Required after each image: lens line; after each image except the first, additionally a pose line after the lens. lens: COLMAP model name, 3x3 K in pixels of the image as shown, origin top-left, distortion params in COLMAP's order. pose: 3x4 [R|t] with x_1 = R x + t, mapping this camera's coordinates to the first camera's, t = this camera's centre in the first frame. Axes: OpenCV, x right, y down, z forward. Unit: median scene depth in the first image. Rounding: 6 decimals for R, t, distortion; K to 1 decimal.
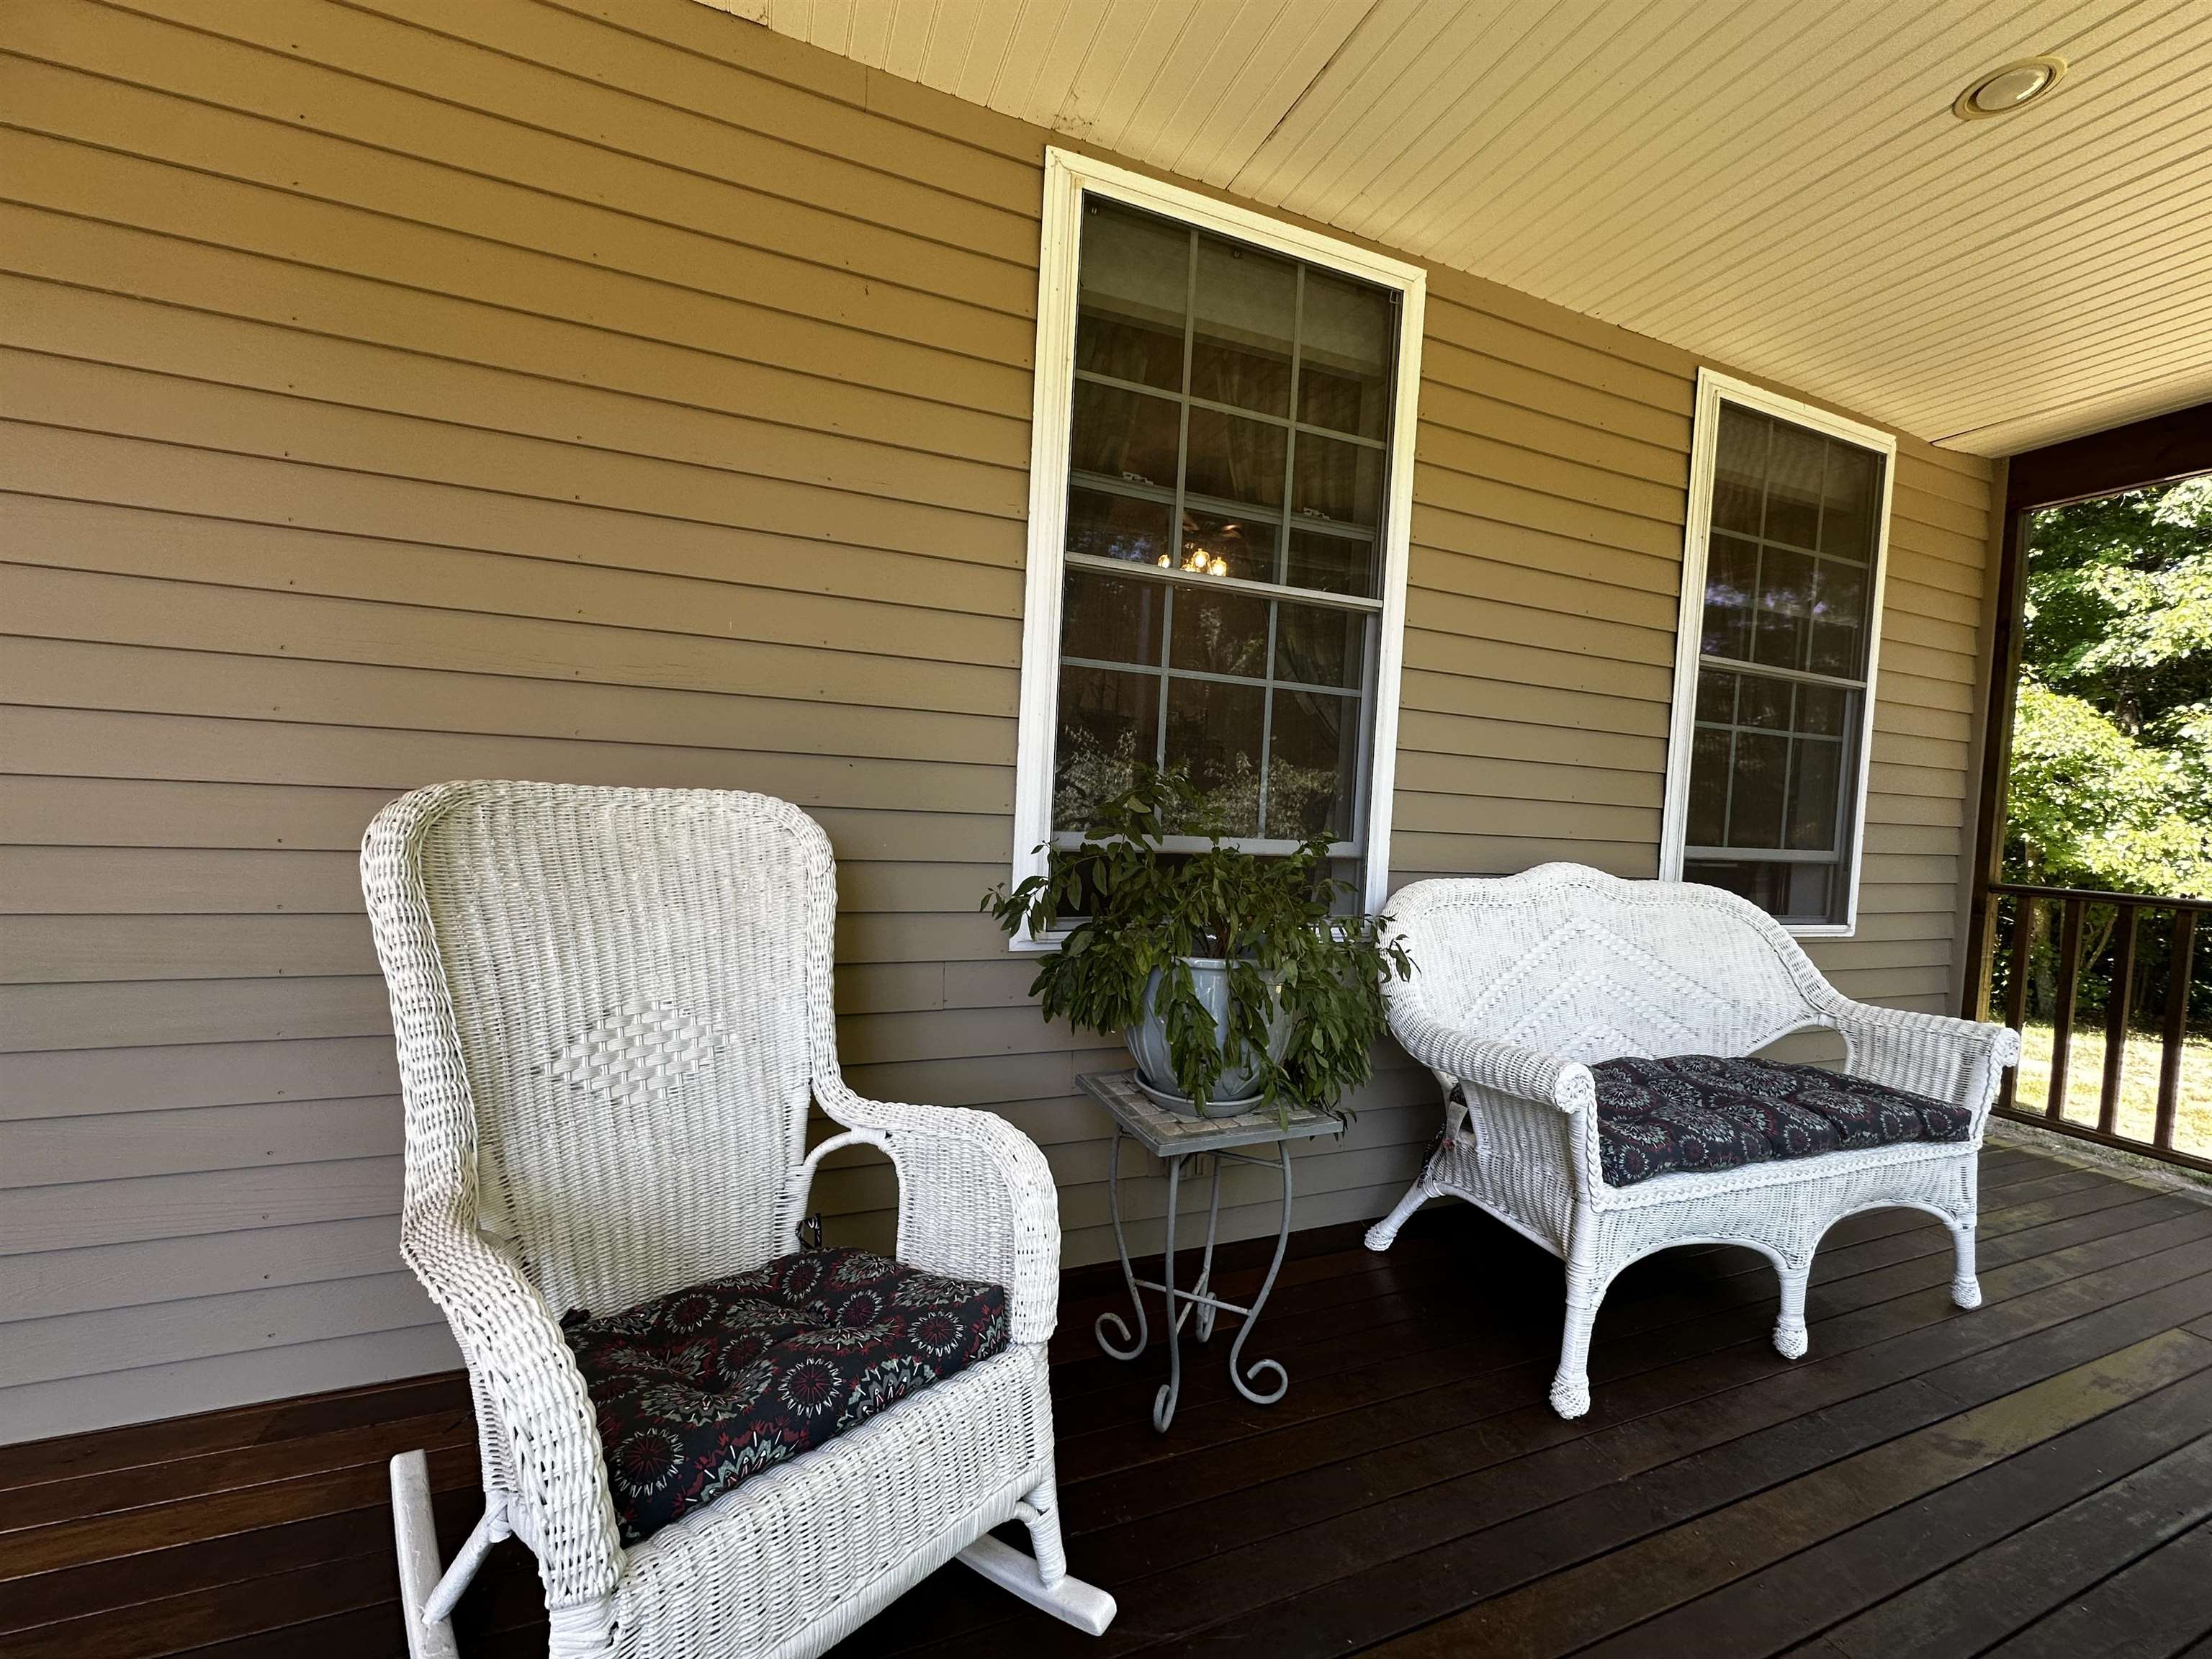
lens RADIAL K [[887.3, 0, 1108.6], [0, 887.3, 832.3], [0, 0, 1]] dist [-0.001032, 0.000541]
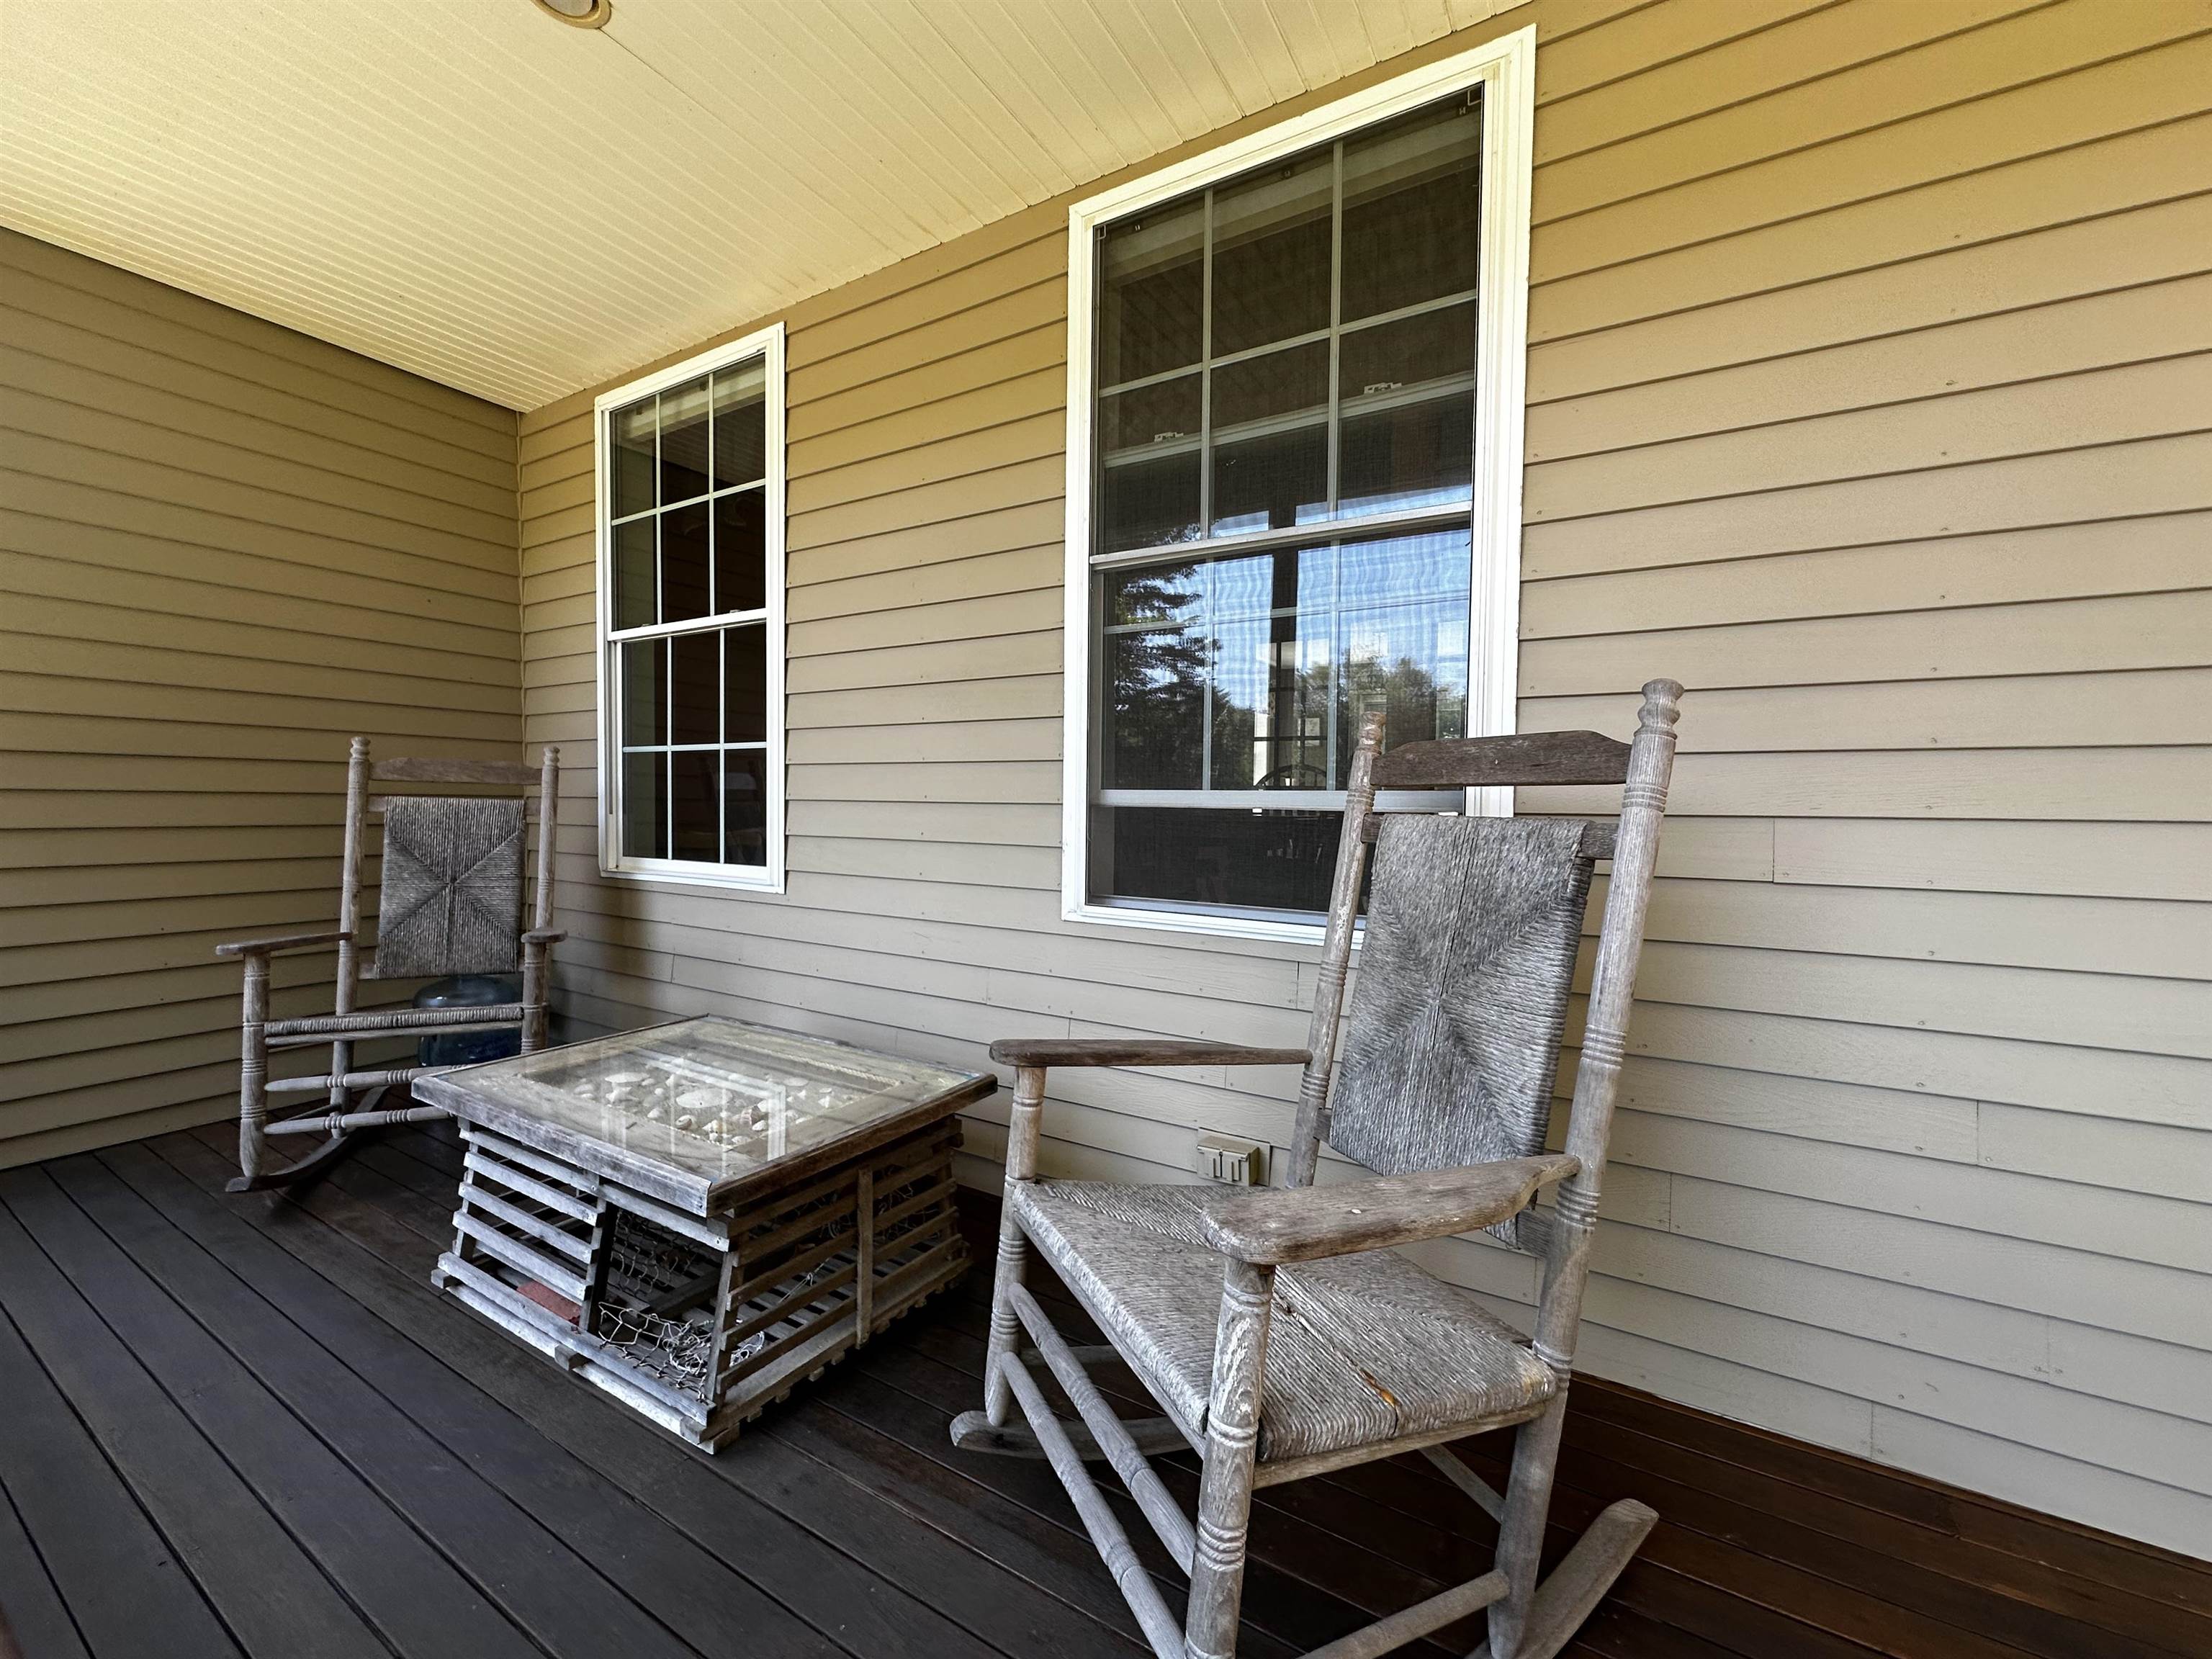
lens RADIAL K [[887.3, 0, 1108.6], [0, 887.3, 832.3], [0, 0, 1]] dist [-0.001032, 0.000541]
pose [[0.645650, -0.025001, -0.763224, 0.808468], [0.026616, 0.999593, -0.010228, 0.040417], [0.763169, -0.013710, 0.646053, 0.293093]]
